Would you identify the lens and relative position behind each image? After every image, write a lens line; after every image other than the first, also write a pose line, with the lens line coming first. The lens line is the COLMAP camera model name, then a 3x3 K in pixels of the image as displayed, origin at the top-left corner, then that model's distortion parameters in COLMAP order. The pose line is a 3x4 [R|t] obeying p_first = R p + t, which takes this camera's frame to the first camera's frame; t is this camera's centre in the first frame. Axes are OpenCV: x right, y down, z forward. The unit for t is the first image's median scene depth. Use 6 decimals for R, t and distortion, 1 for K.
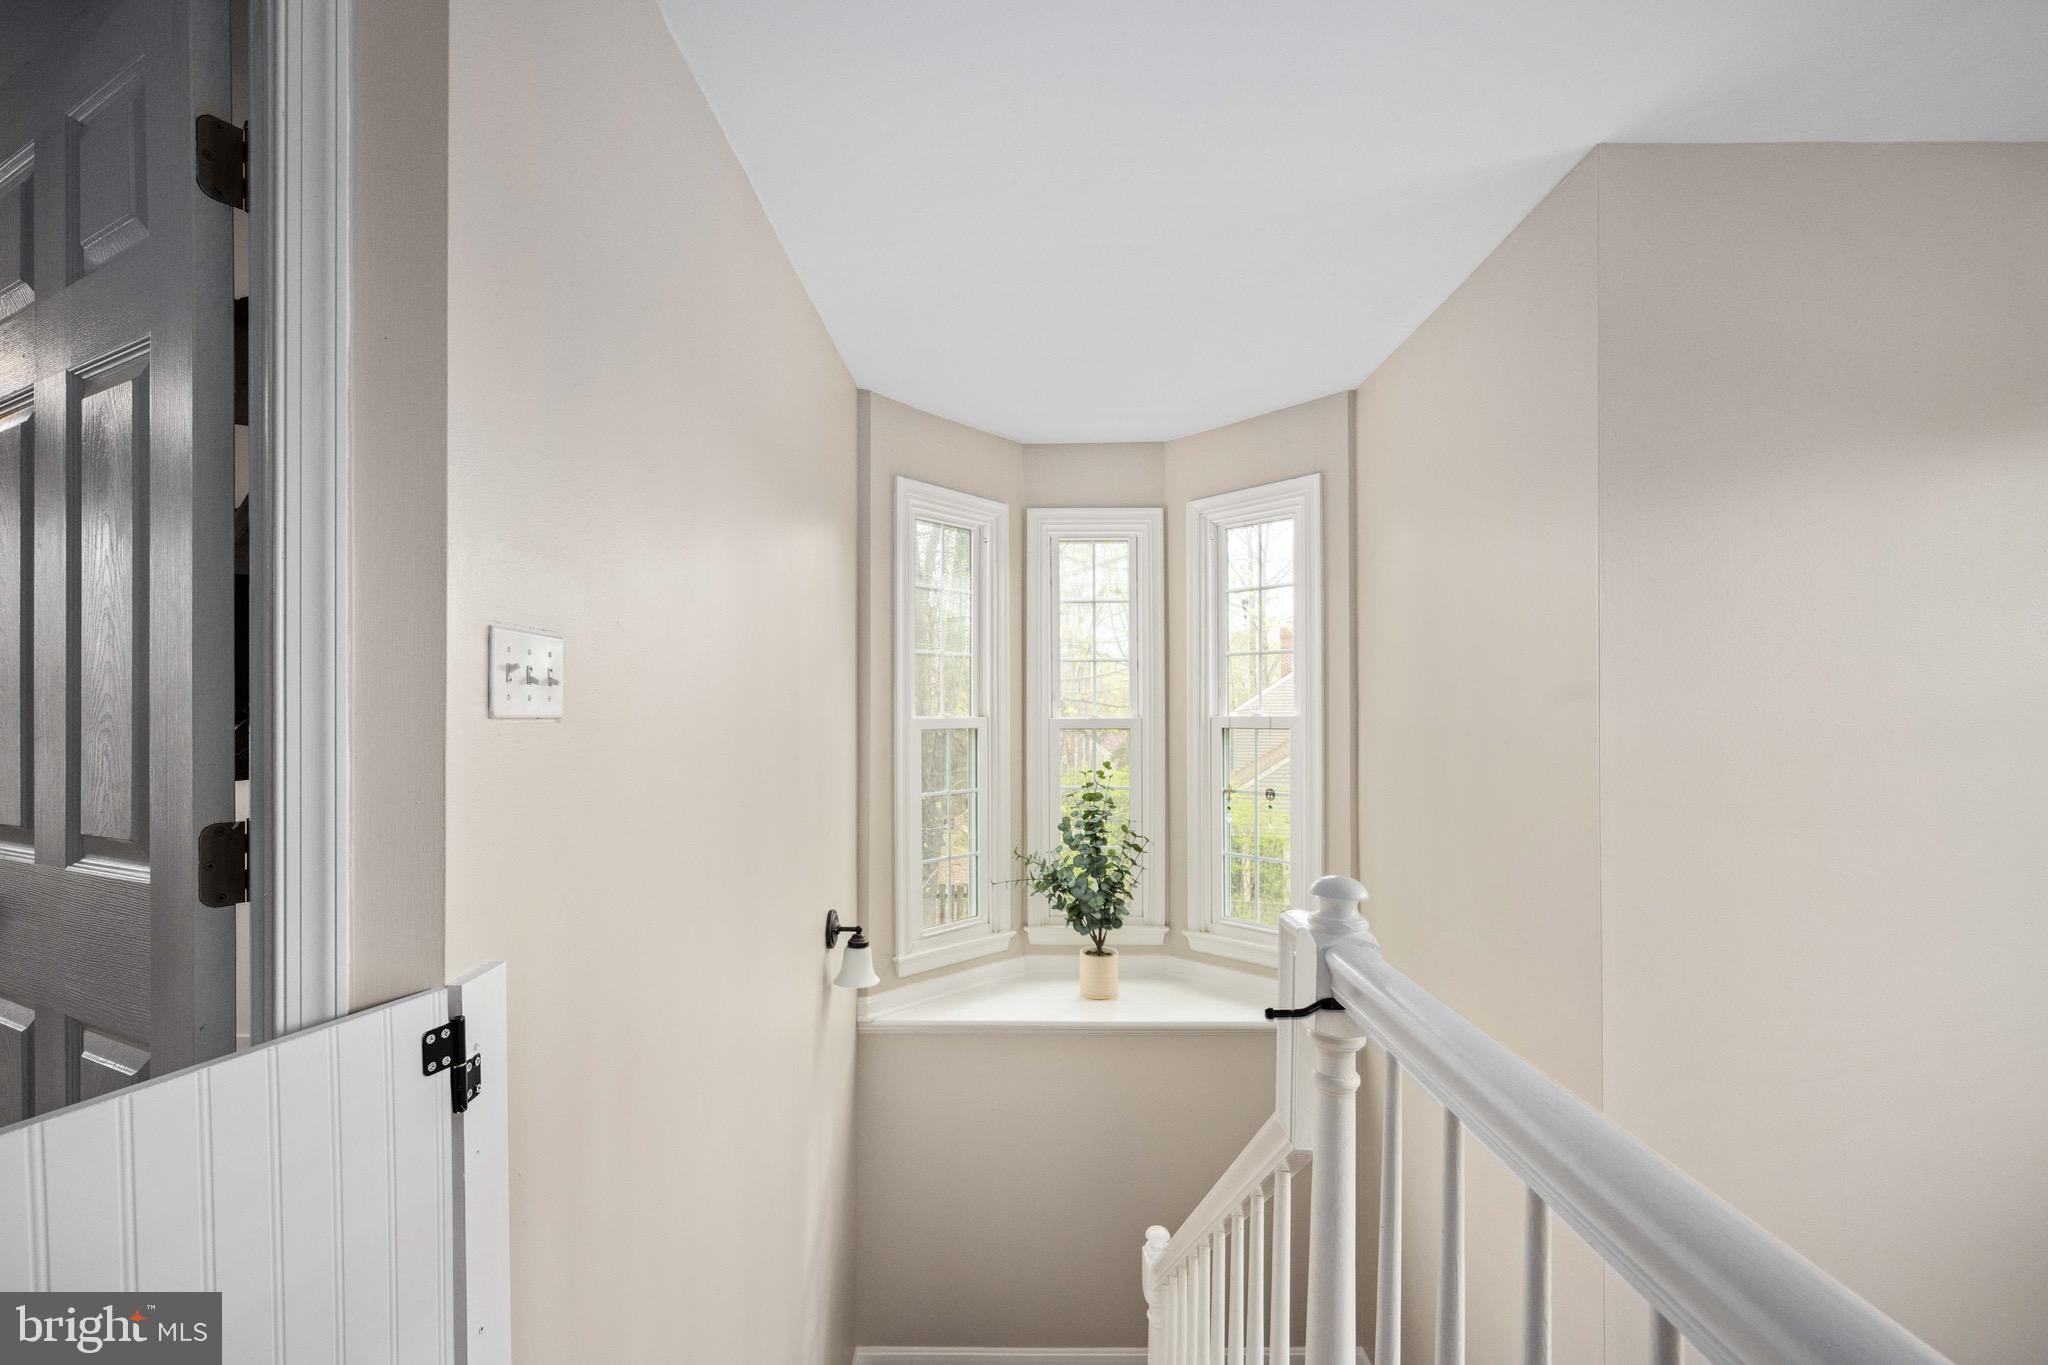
lens RADIAL K [[888.5, 0, 1017.7], [0, 888.5, 702.8], [0, 0, 1]] dist [0.000955, -0.001187]
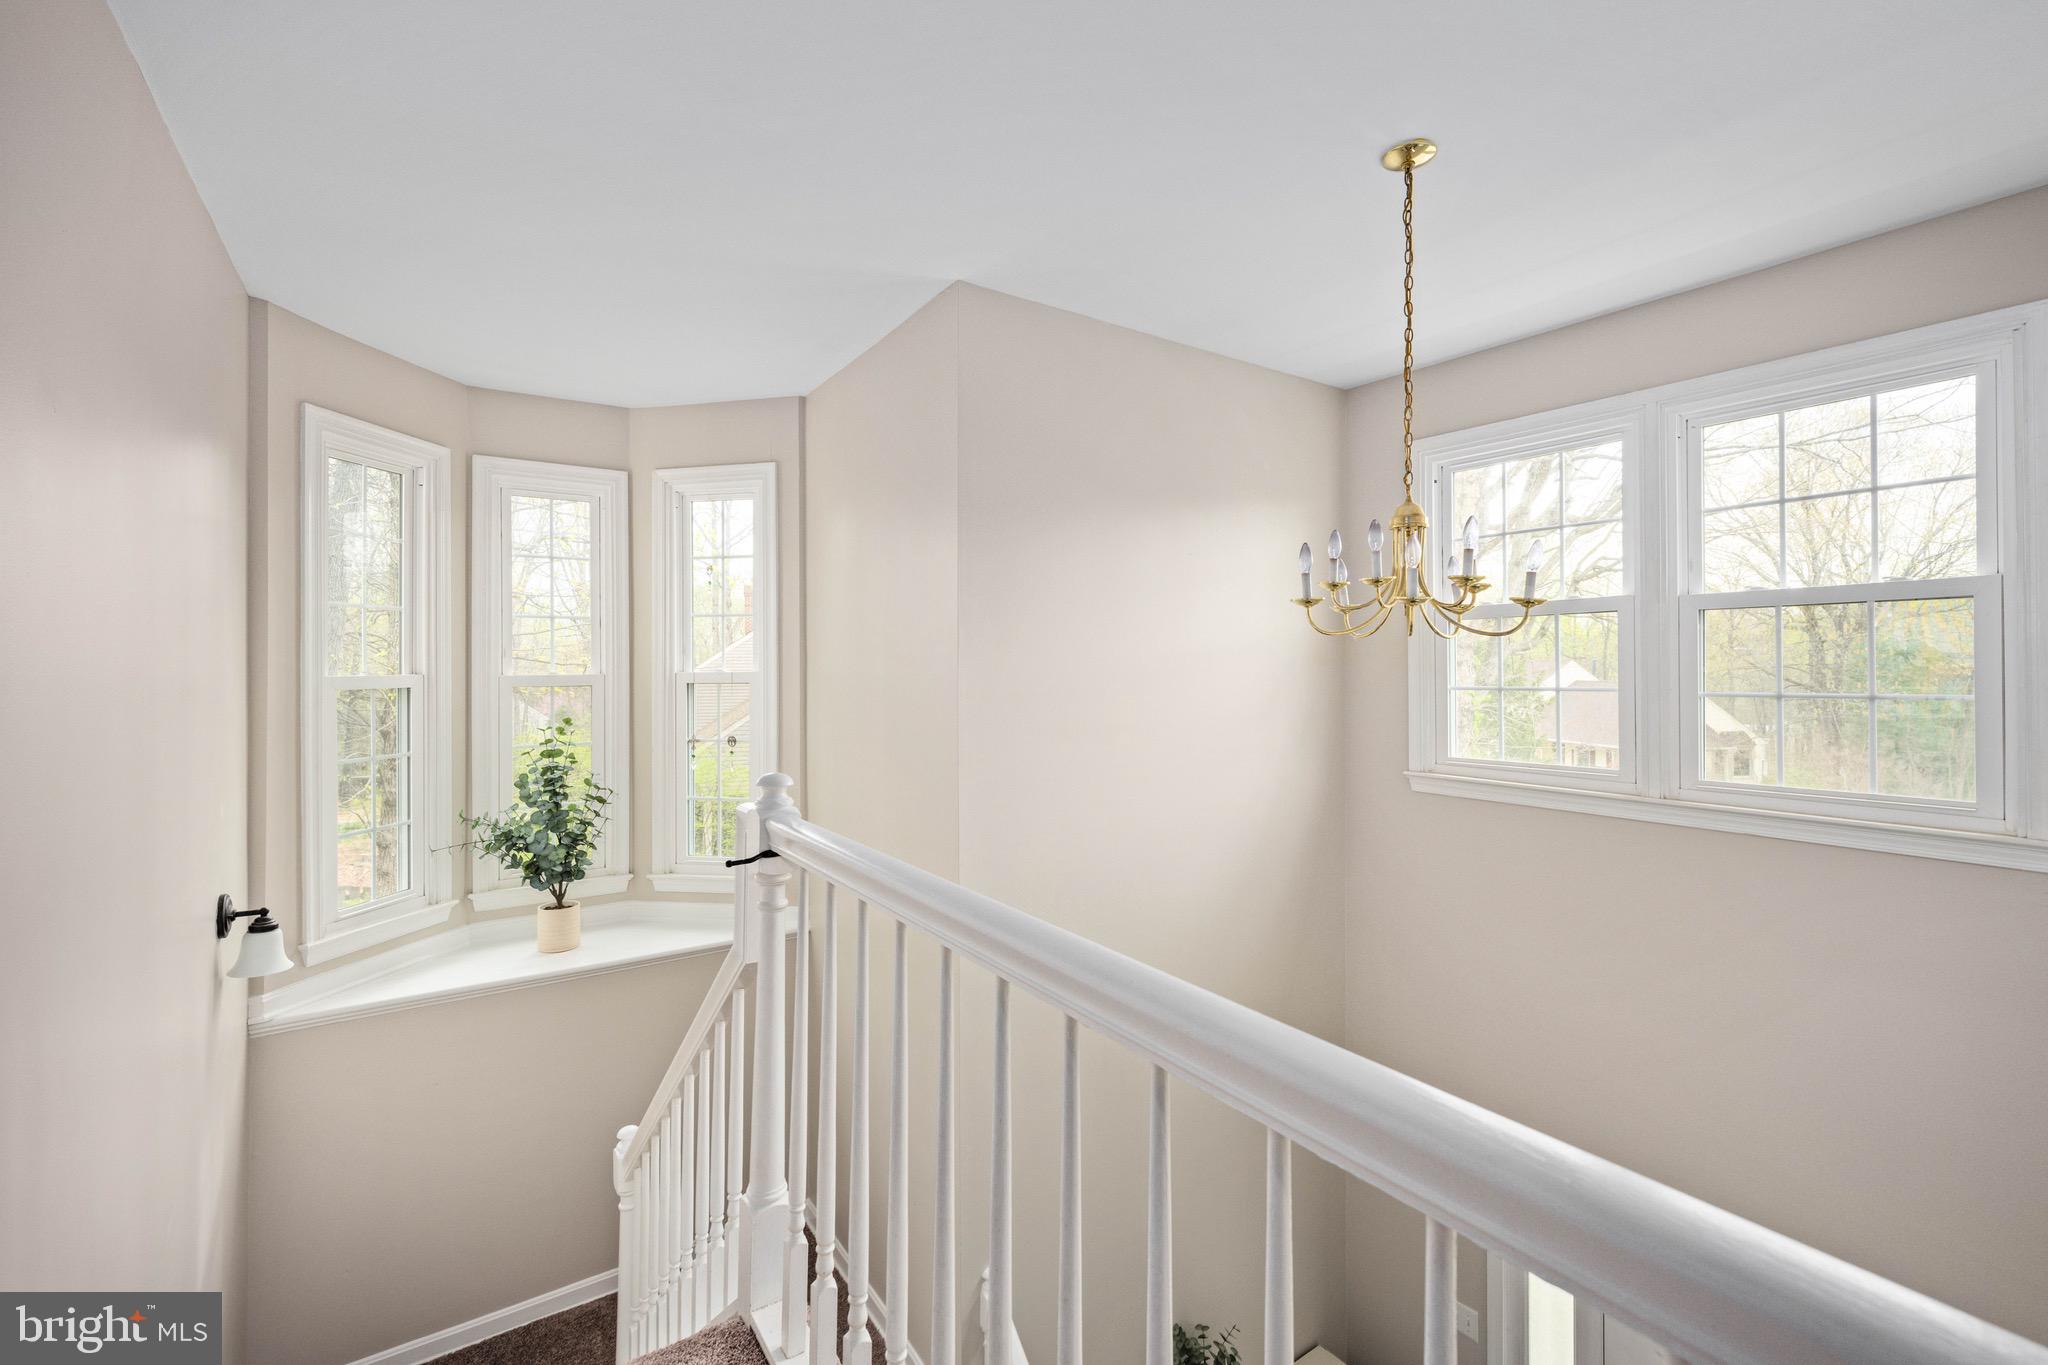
lens RADIAL K [[888.5, 0, 1035.5], [0, 888.5, 662.7], [0, 0, 1]] dist [0.000955, -0.001187]
pose [[0.822652, 0.000873, 0.568544, -0.037877], [-0.002592, 0.999994, 0.002215, 0.000297], [-0.568539, -0.003296, 0.822650, -0.139180]]
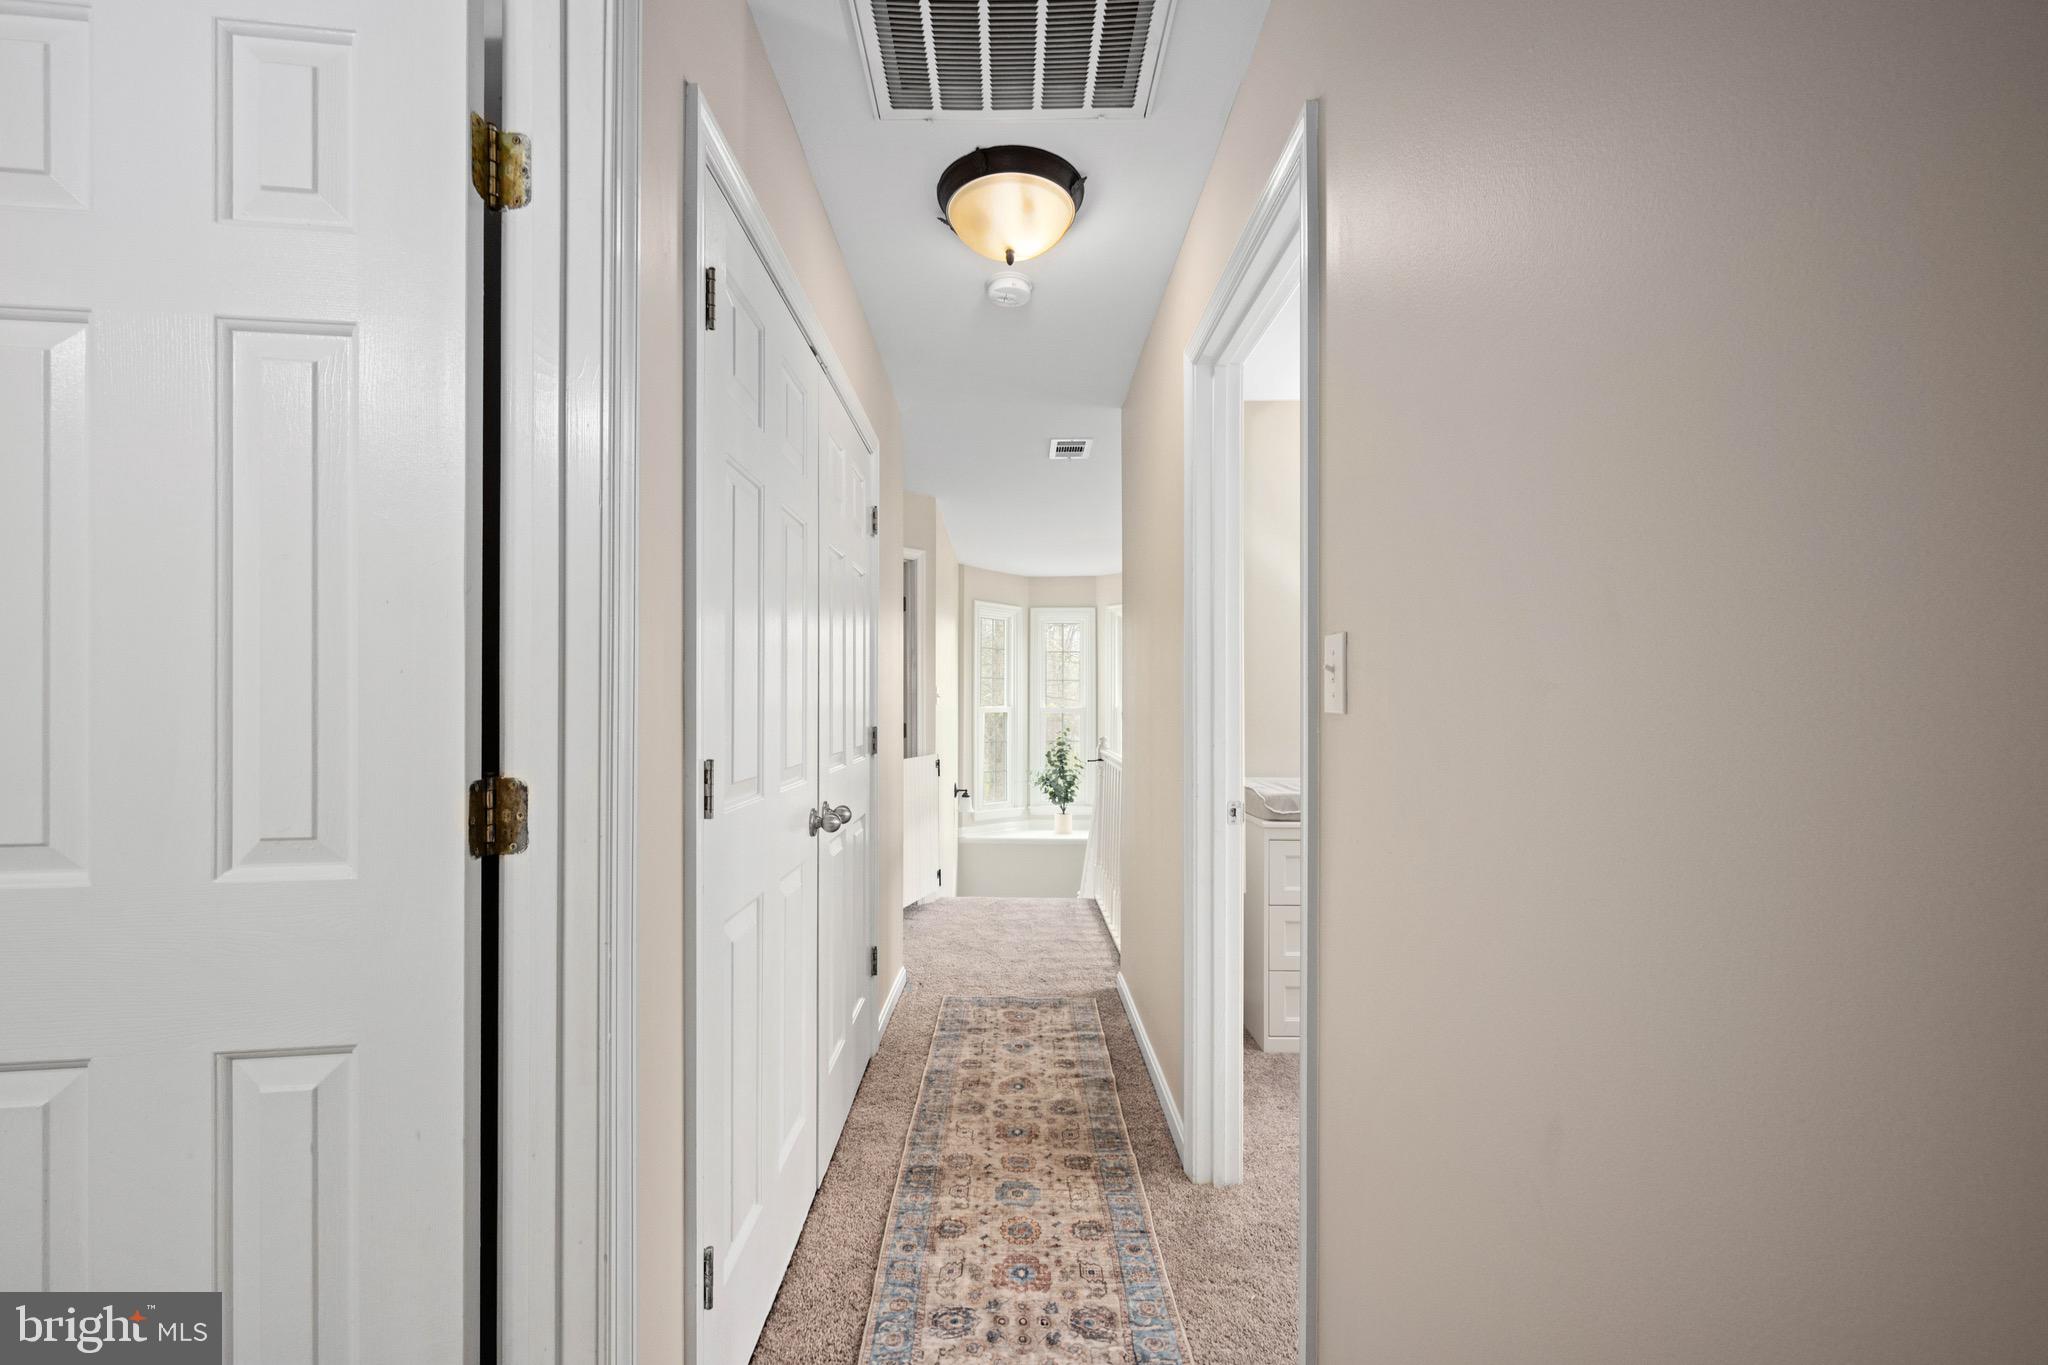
lens RADIAL K [[899.8, 0, 1030.8], [0, 899.8, 690.0], [0, 0, 1]] dist [0.002439, 0.000133]
pose [[0.999500, 0.002606, 0.031519, -0.061994], [-0.002362, 0.999967, -0.007777, -0.008795], [-0.031538, 0.007698, 0.999473, -1.242253]]
